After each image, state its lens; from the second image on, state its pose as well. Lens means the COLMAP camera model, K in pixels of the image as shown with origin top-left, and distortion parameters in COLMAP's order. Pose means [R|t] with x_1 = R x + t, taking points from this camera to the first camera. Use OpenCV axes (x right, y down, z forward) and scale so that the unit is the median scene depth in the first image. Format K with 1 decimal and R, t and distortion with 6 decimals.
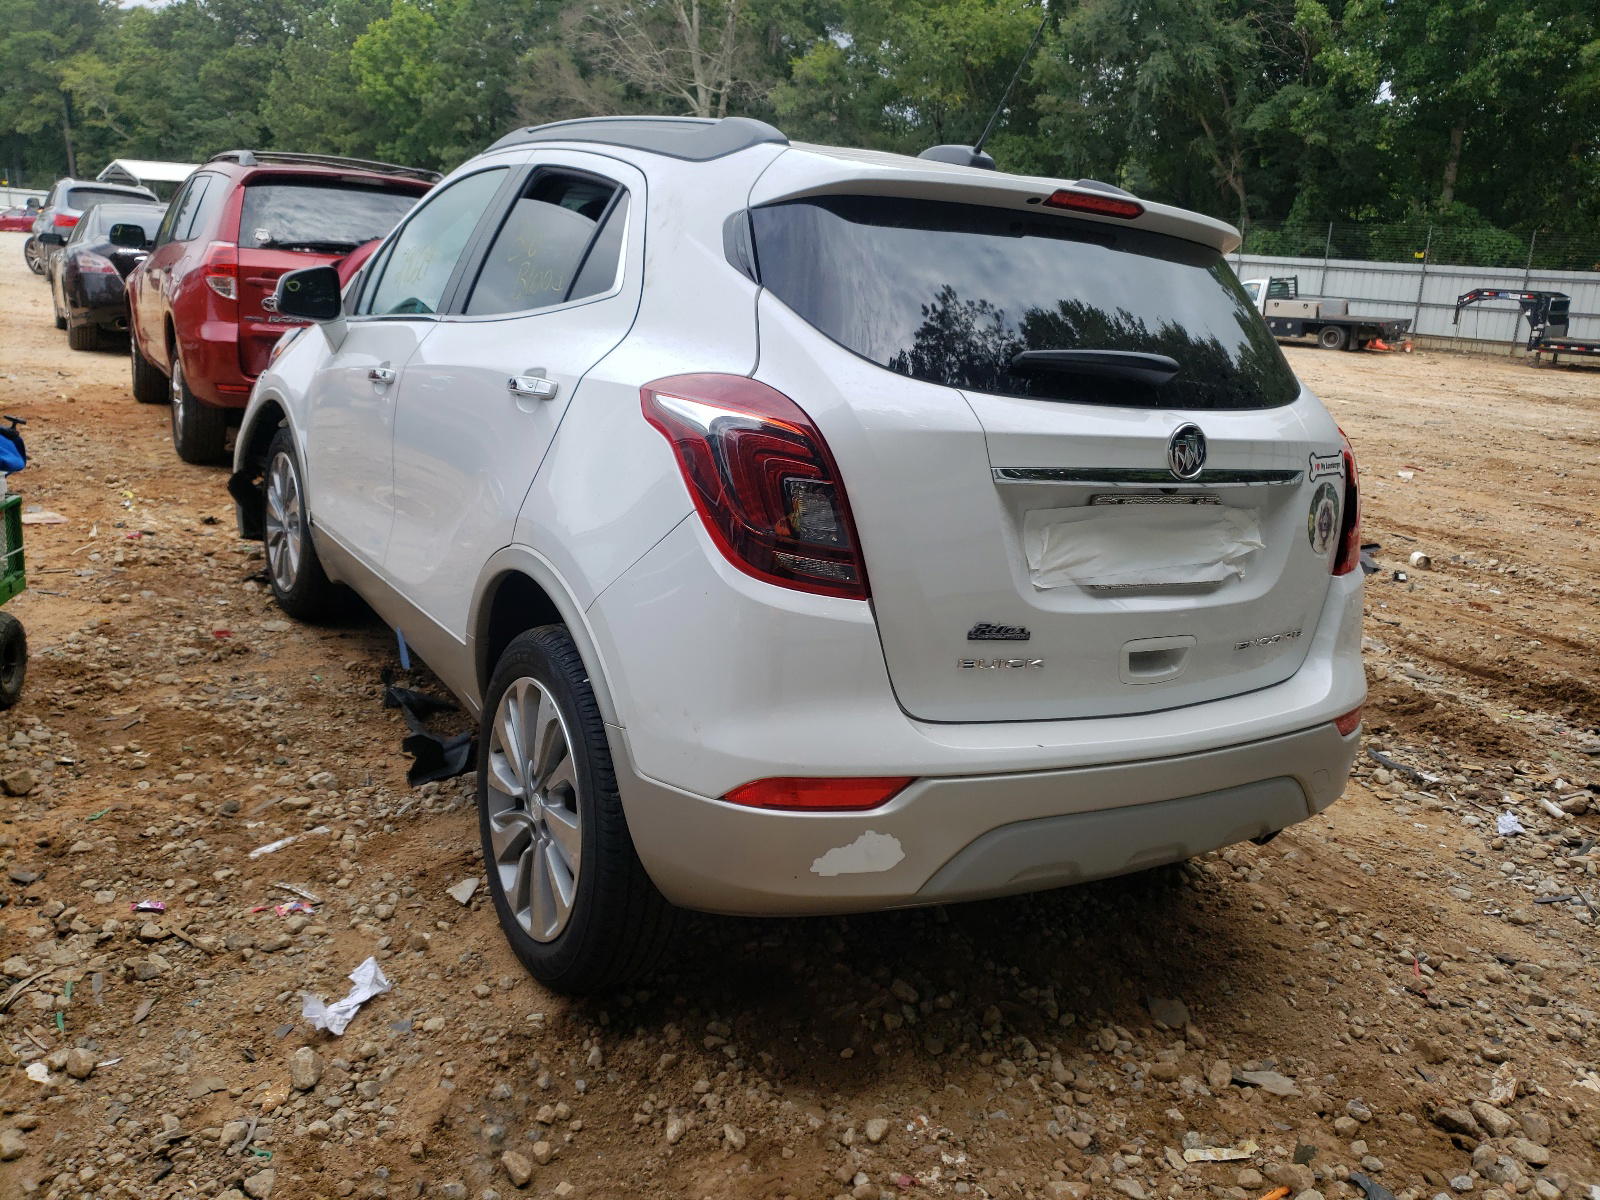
lens RADIAL K [[1220.1, 0, 755.0], [0, 1220.1, 600.1], [0, 0, 1]] dist [0.103151, -0.179188]
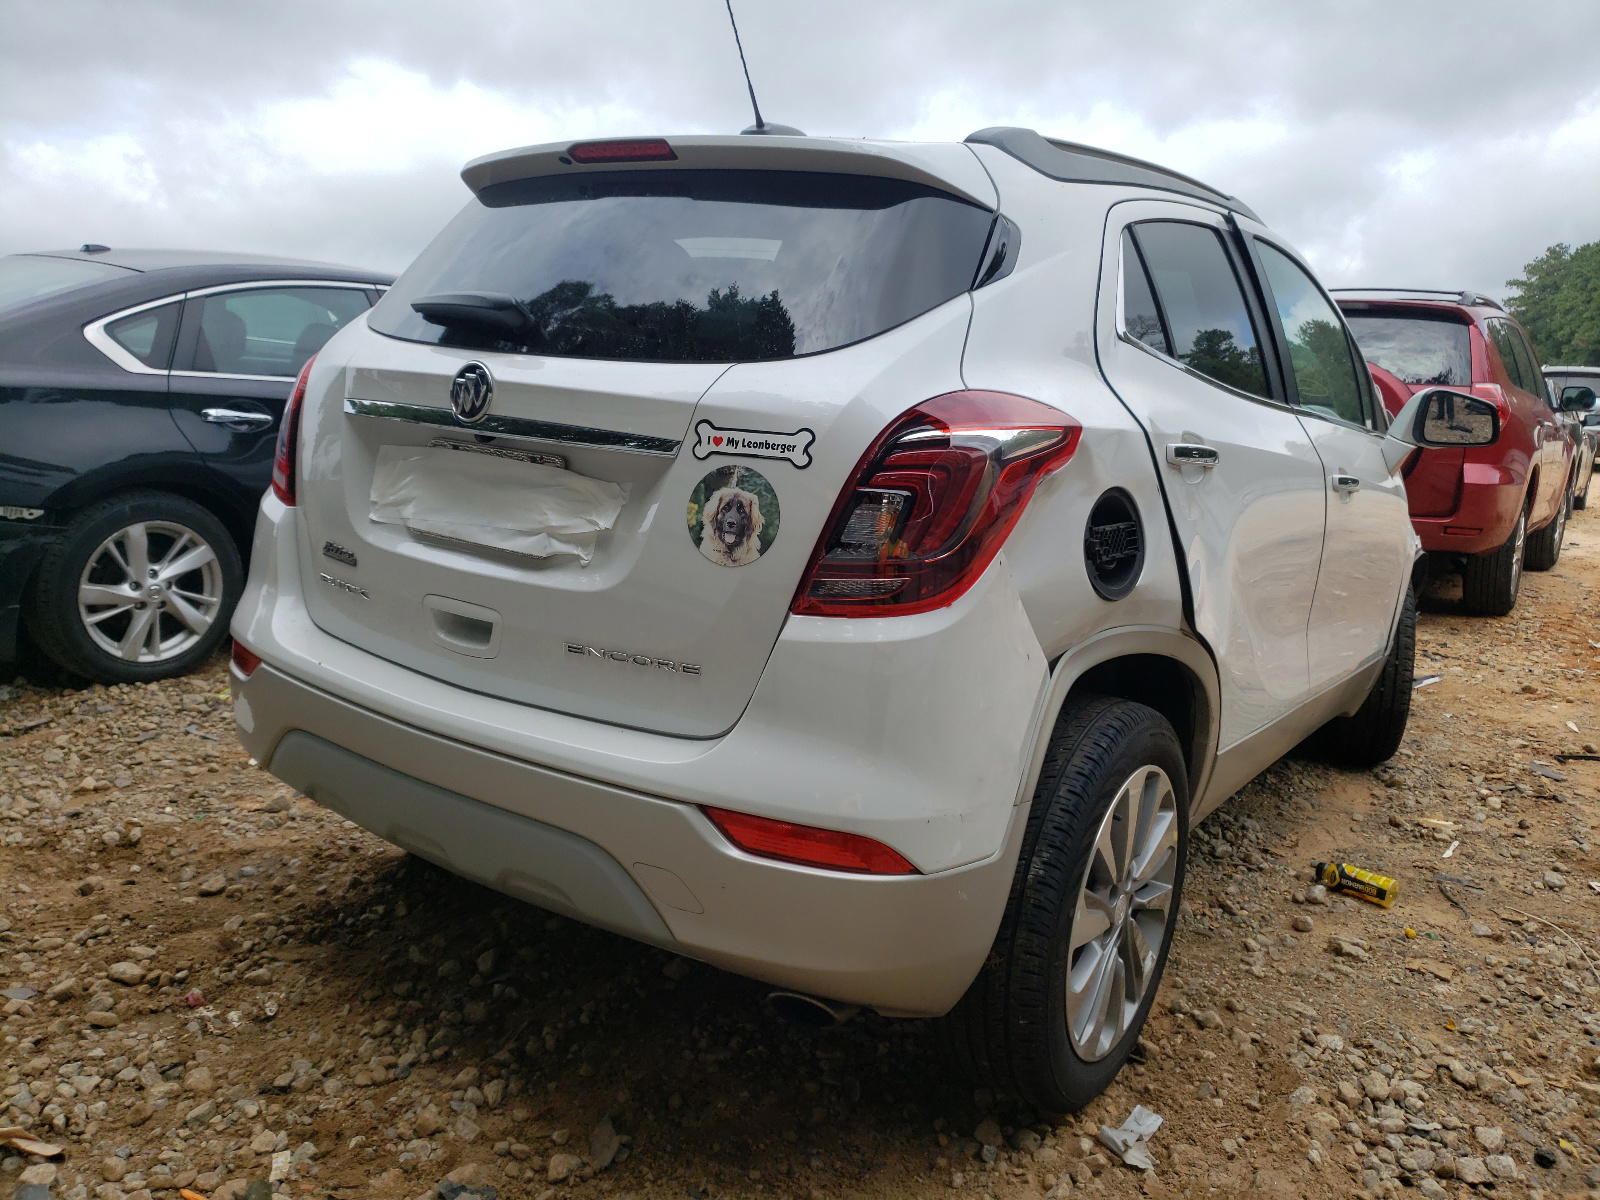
lens RADIAL K [[1220.1, 0, 755.0], [0, 1220.1, 600.1], [0, 0, 1]] dist [0.103151, -0.179188]
pose [[0.432591, 0.133250, -0.891689, 1.185050], [-0.236368, 0.971186, 0.030459, -0.046960], [0.870055, 0.197590, 0.451623, 0.758522]]
